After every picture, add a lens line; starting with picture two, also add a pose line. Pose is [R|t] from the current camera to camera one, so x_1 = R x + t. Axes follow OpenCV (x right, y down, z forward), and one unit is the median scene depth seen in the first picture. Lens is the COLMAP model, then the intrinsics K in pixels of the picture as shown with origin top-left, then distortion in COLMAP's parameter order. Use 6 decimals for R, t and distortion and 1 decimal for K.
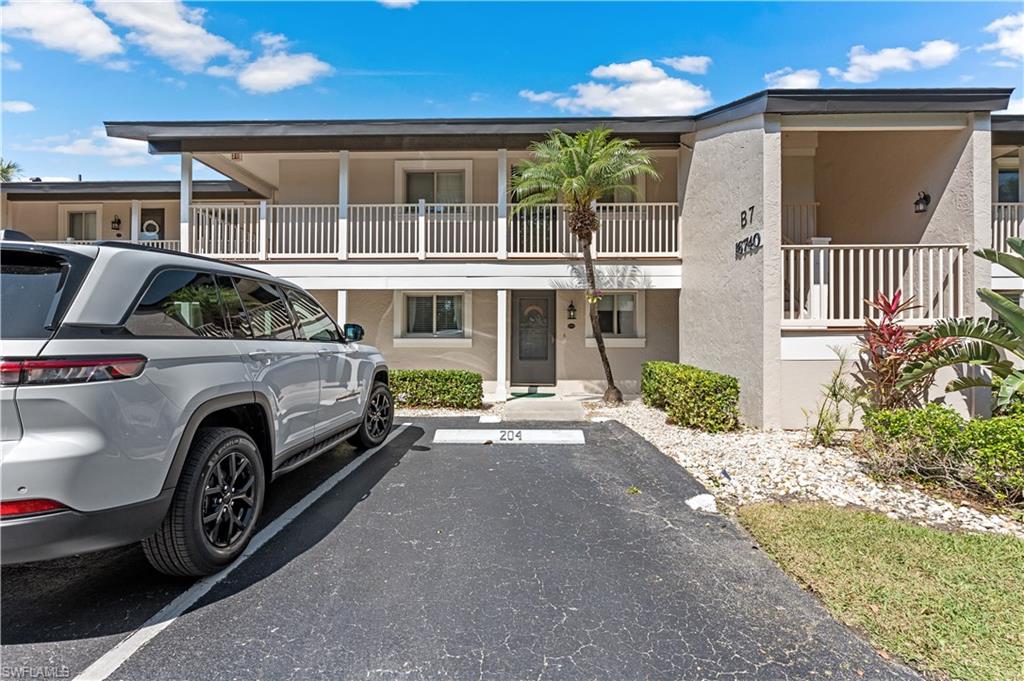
lens RADIAL K [[490.6, 0, 512.3], [0, 490.6, 349.1], [0, 0, 1]] dist [-0.002104, -0.000692]
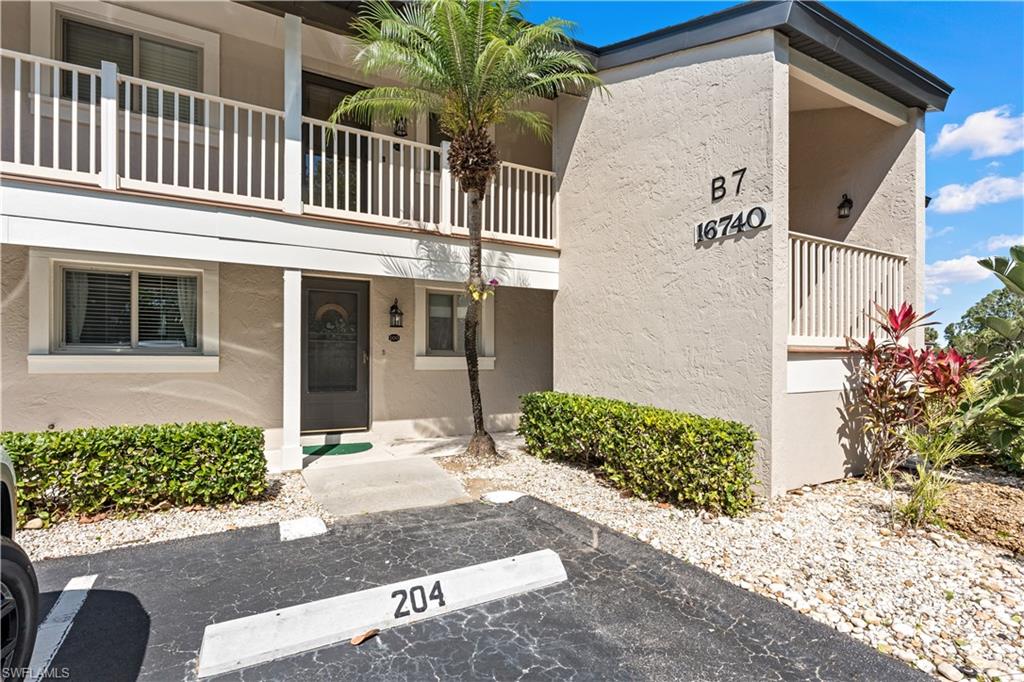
lens RADIAL K [[502.2, 0, 516.3], [0, 502.2, 363.4], [0, 0, 1]] dist [-0.002130, -0.000459]
pose [[0.858407, -0.002208, 0.512965, -0.095192], [0.002083, 0.999997, 0.000818, -0.014352], [-0.512965, 0.000367, 0.858409, 0.380663]]
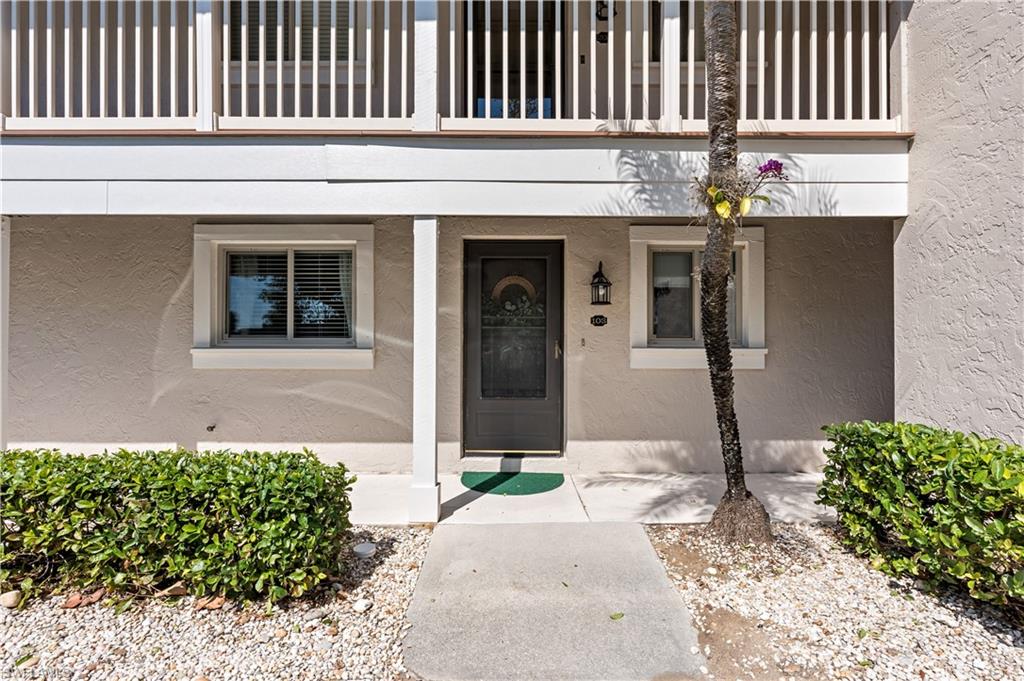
lens RADIAL K [[490.6, 0, 512.3], [0, 490.6, 349.1], [0, 0, 1]] dist [-0.002104, -0.000692]
pose [[0.999602, 0.000224, 0.028216, 0.033673], [0.000073, 0.999945, -0.010526, -0.018497], [-0.028217, 0.010524, 0.999546, 0.629613]]
